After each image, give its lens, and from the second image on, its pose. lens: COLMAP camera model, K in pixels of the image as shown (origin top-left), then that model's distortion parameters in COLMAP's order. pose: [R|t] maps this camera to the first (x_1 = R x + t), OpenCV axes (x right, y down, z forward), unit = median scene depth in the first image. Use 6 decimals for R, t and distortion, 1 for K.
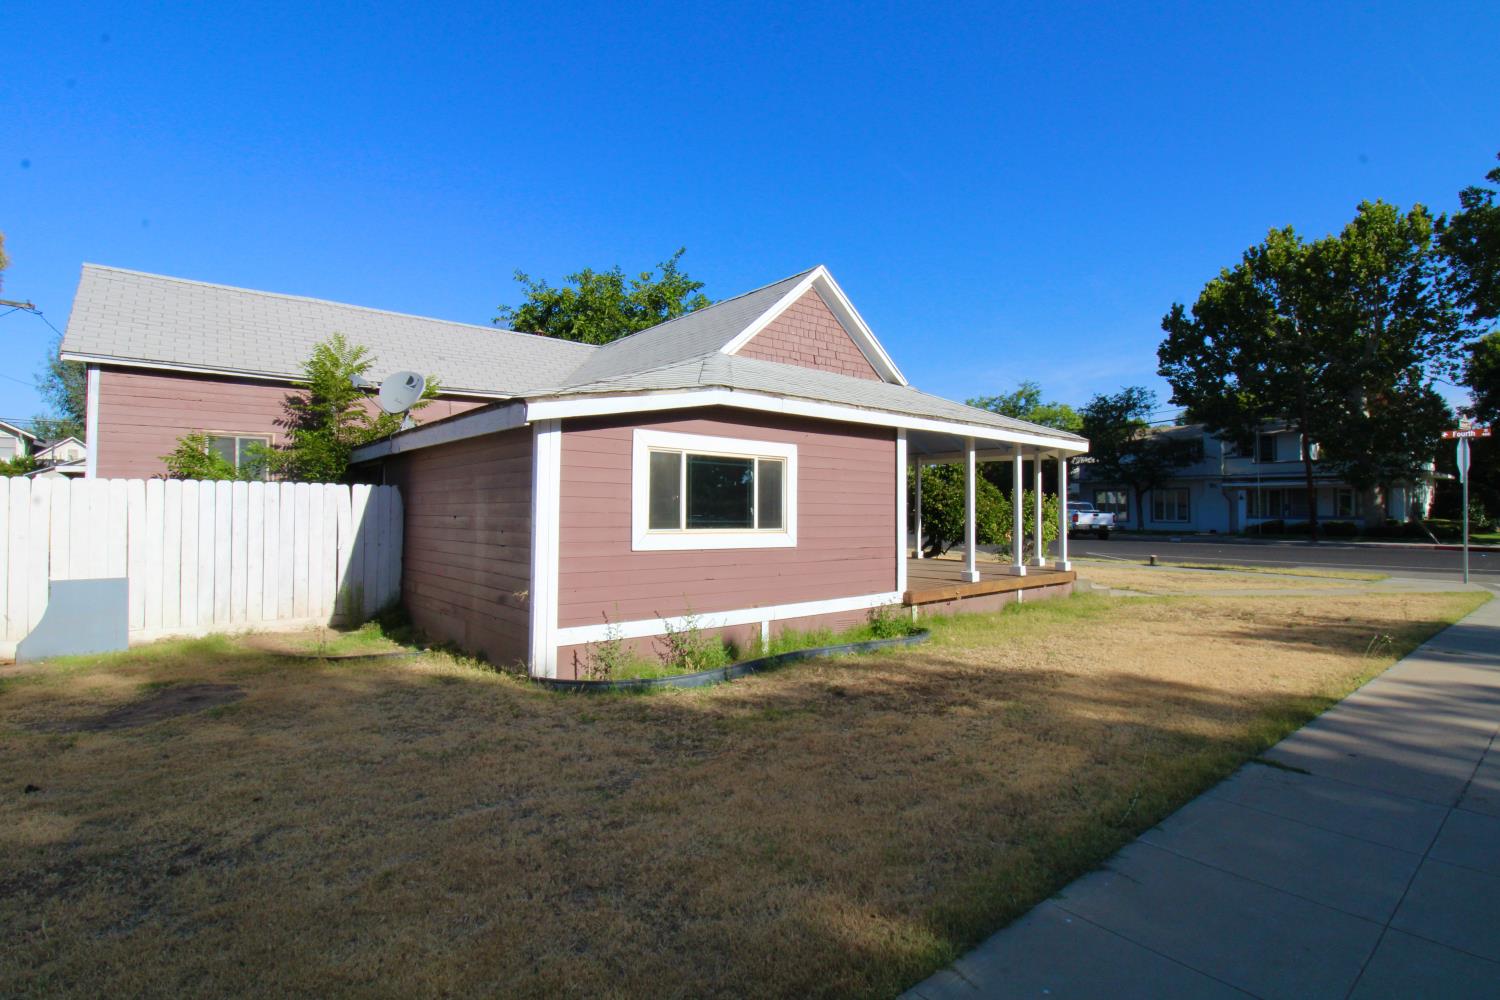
lens RADIAL K [[724.3, 0, 742.8], [0, 724.3, 486.2], [0, 0, 1]] dist [-0.002703, -0.000275]
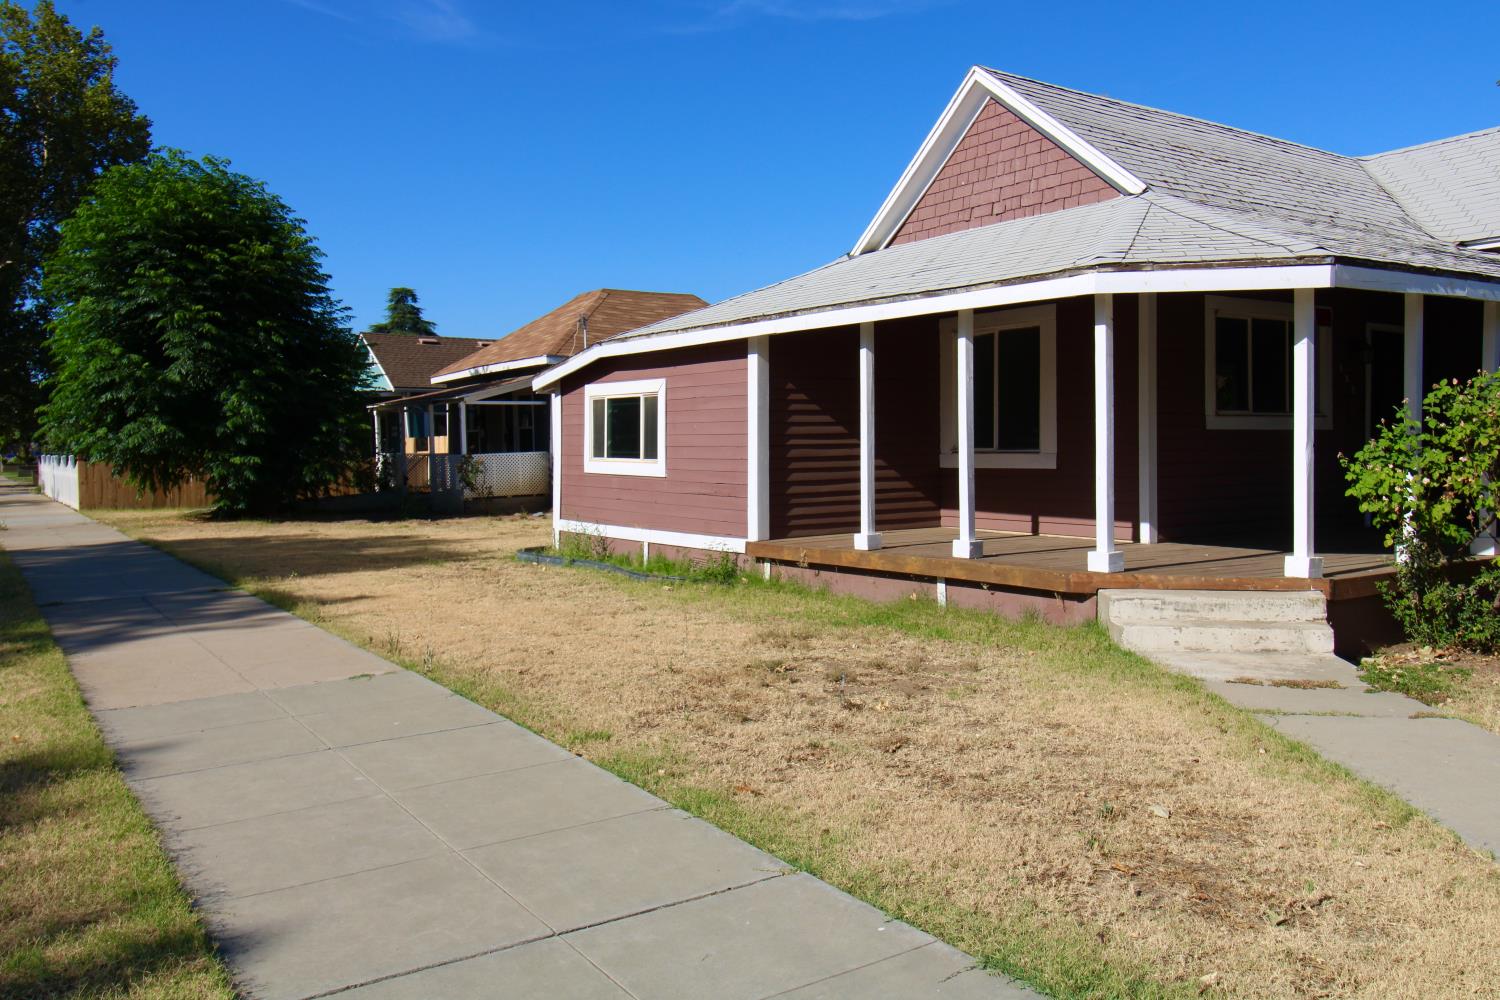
lens RADIAL K [[1205.3, 0, 747.3], [0, 1205.3, 495.9], [0, 0, 1]] dist [0.004867, 0.000264]
pose [[-0.095710, 0.039875, -0.994610, 1.727151], [0.038609, 0.998594, 0.036319, 0.050166], [0.994660, -0.034925, -0.097115, 1.242595]]
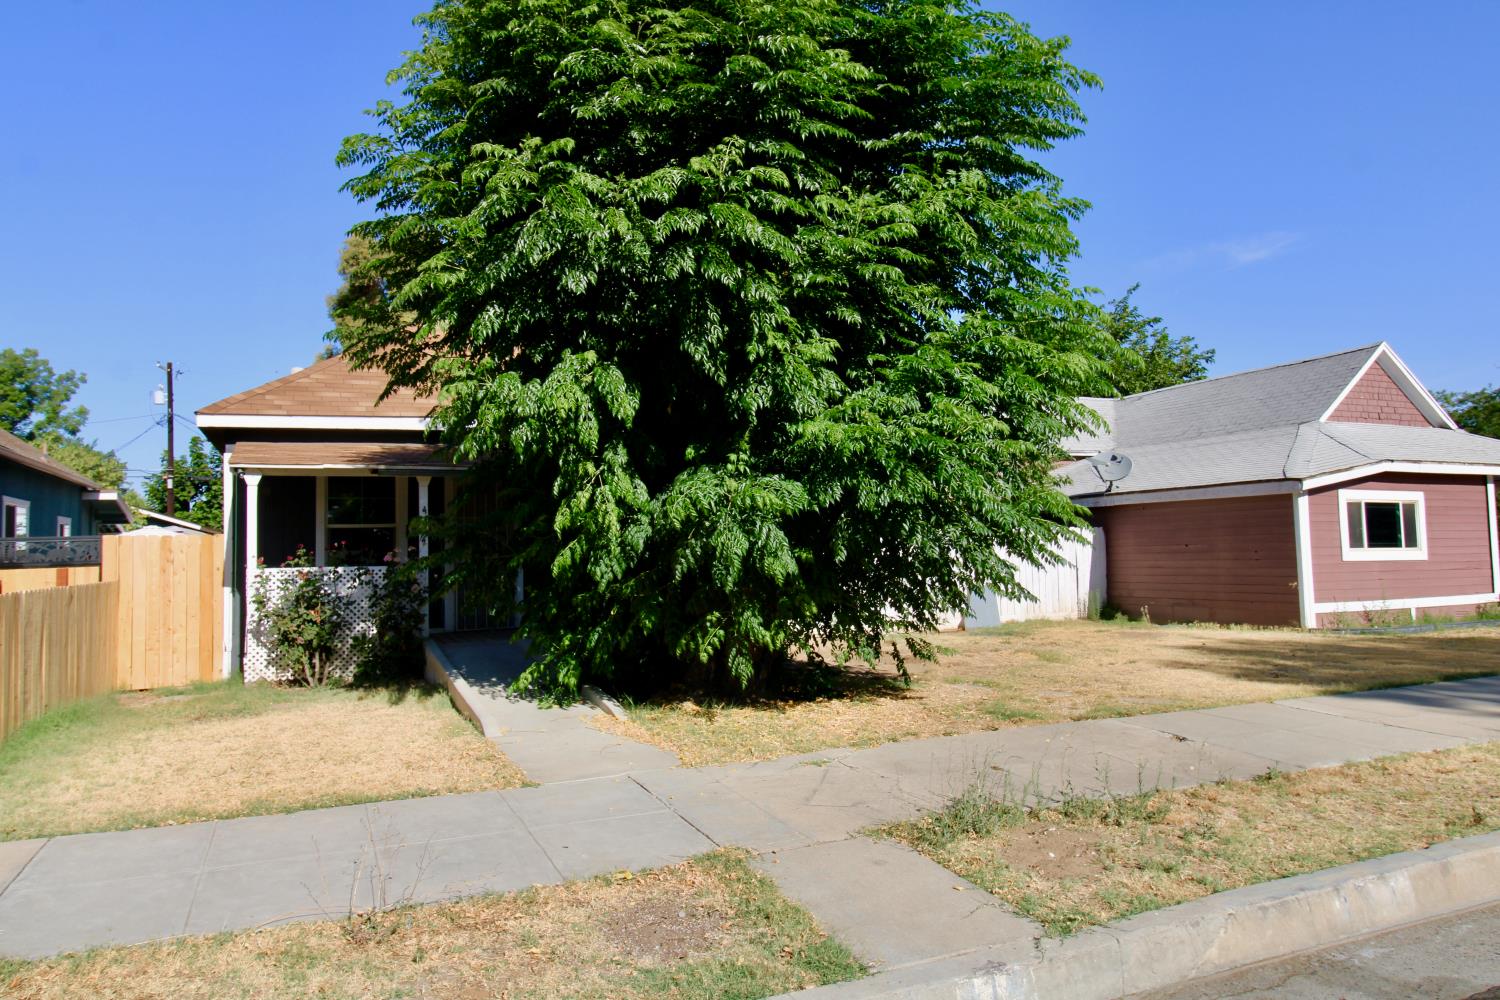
lens RADIAL K [[987.1, 0, 756.9], [0, 987.1, 489.6], [0, 0, 1]] dist [0.001879, -0.004128]
pose [[0.963257, -0.039127, -0.265715, -0.695229], [0.030471, 0.998865, -0.036622, -0.028882], [0.266847, 0.027180, 0.963356, -1.309697]]
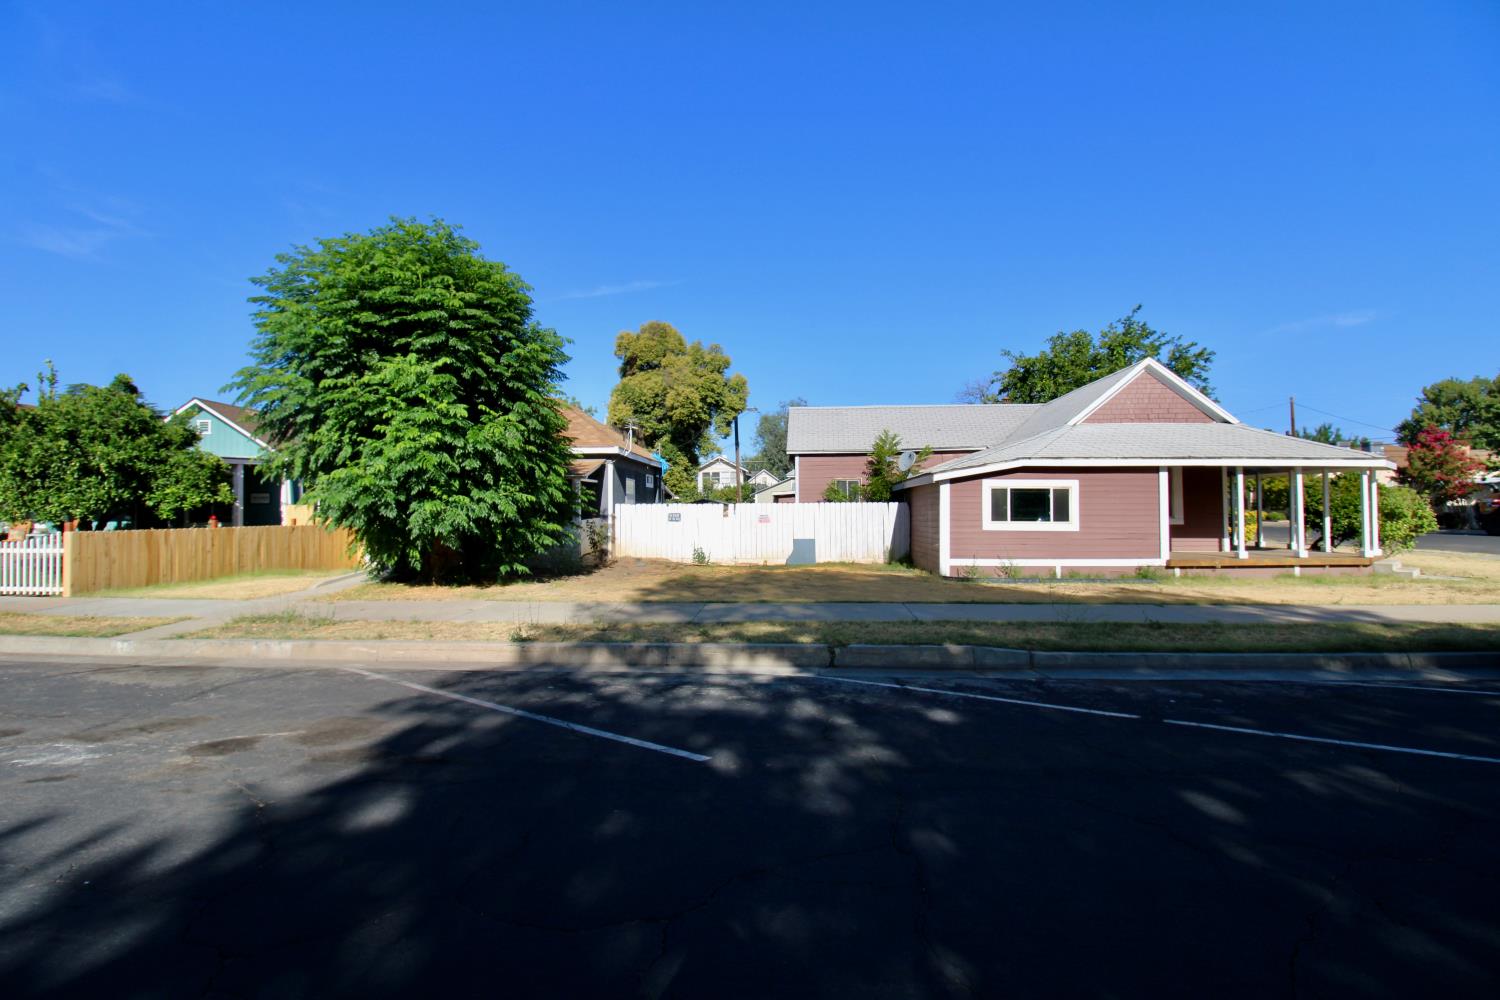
lens RADIAL K [[690.0, 0, 748.3], [0, 690.0, 490.9], [0, 0, 1]] dist [-0.004957, -0.007353]
pose [[0.727397, -0.026520, -0.685705, 0.695650], [0.026956, 0.999586, -0.010064, -0.032038], [0.685688, -0.011164, 0.727810, -0.980849]]
